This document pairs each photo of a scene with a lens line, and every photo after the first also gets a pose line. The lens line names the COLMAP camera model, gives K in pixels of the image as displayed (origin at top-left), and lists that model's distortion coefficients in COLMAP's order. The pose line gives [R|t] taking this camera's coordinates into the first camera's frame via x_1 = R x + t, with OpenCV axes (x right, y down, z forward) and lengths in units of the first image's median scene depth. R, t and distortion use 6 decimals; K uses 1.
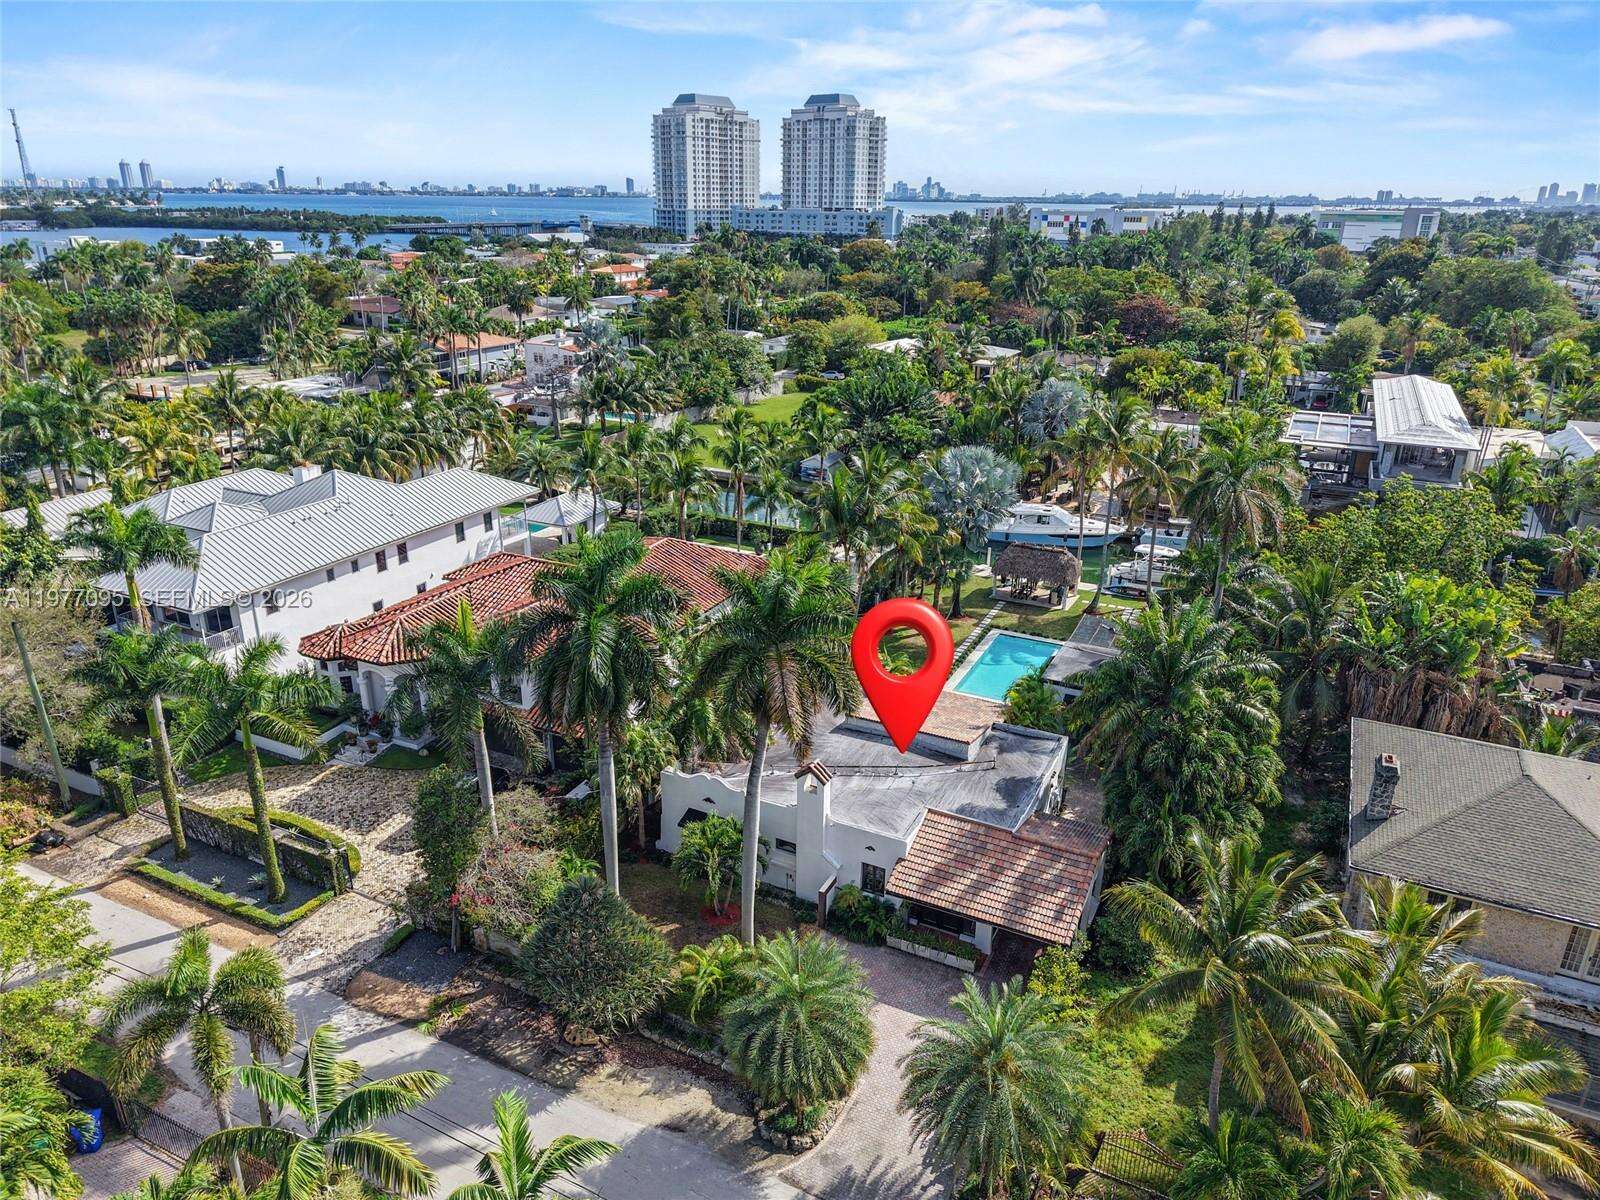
lens RADIAL K [[1071.5, 0, 800.0], [0, 1071.5, 600.0], [0, 0, 1]] dist [0.045373, -0.045595]
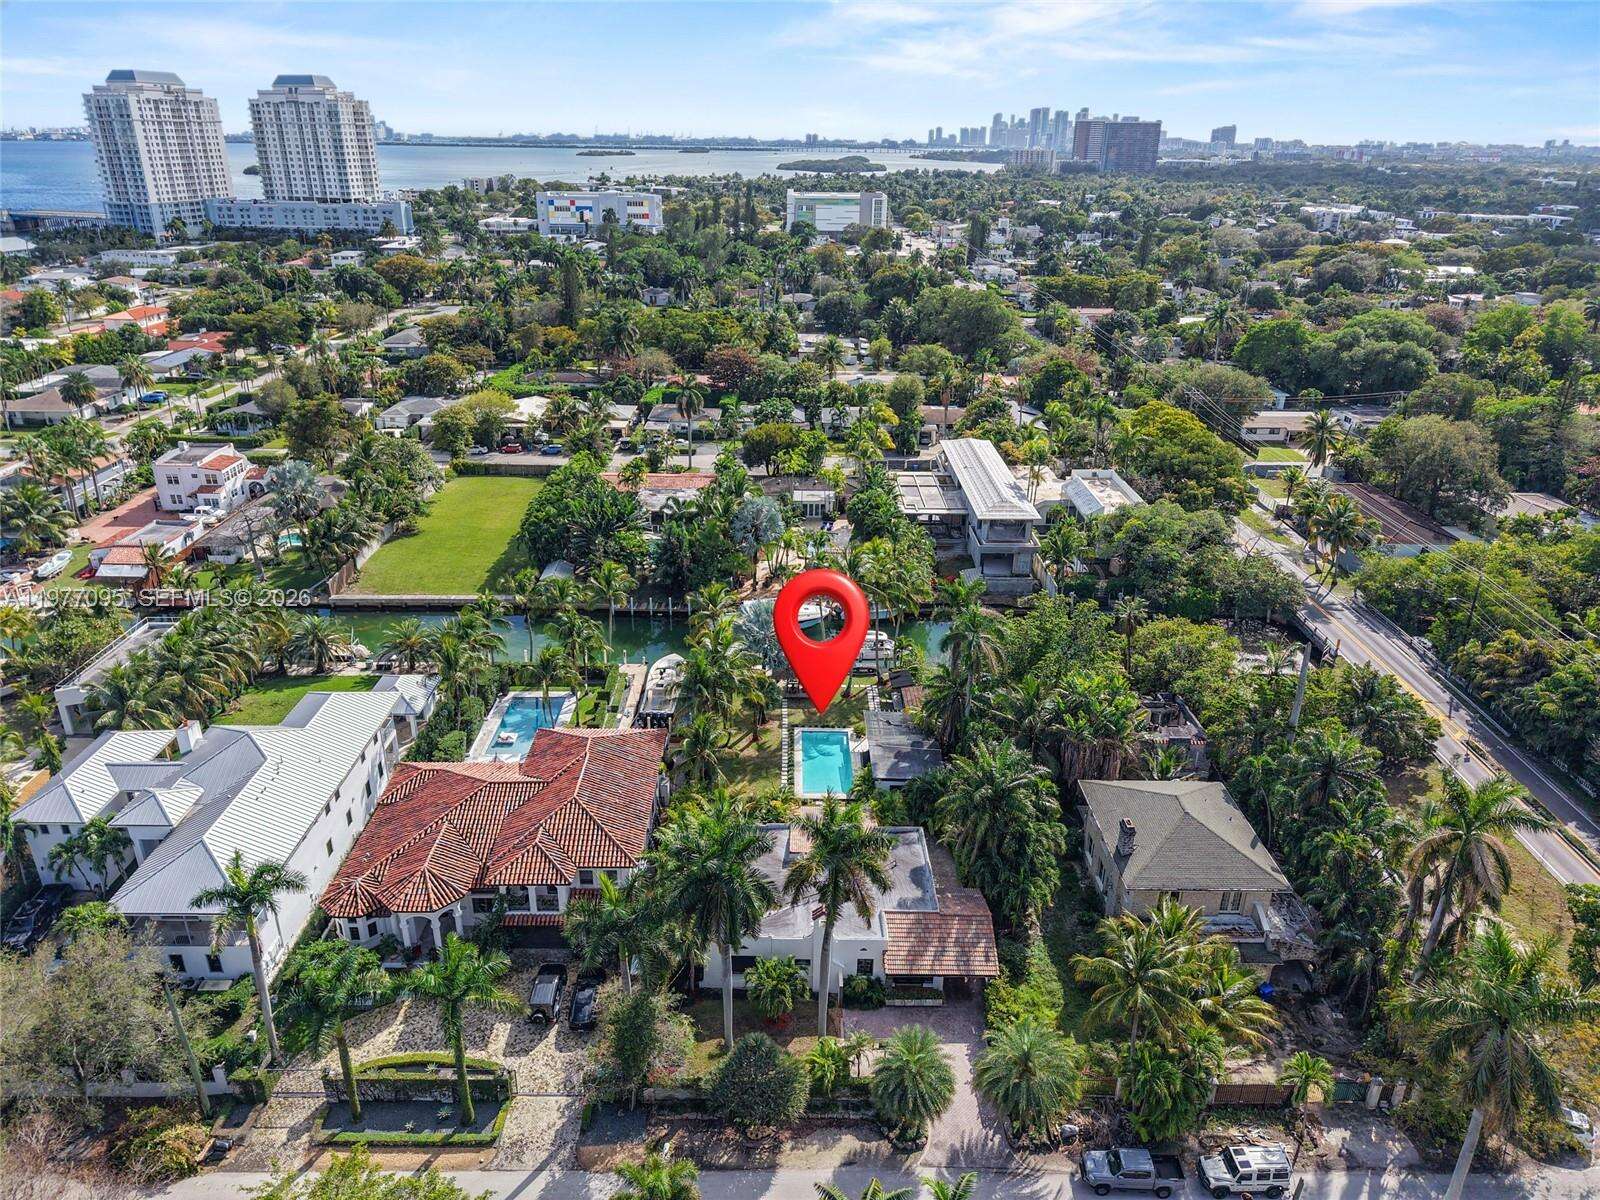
lens RADIAL K [[1086.8, 0, 800.0], [0, 1086.8, 600.0], [0, 0, 1]] dist [0.008071, 0.001129]
pose [[0.893024, -0.176103, 0.414121, -0.084526], [0.153146, 0.984251, 0.088297, -0.061441], [-0.423148, -0.015431, 0.905929, -0.055836]]
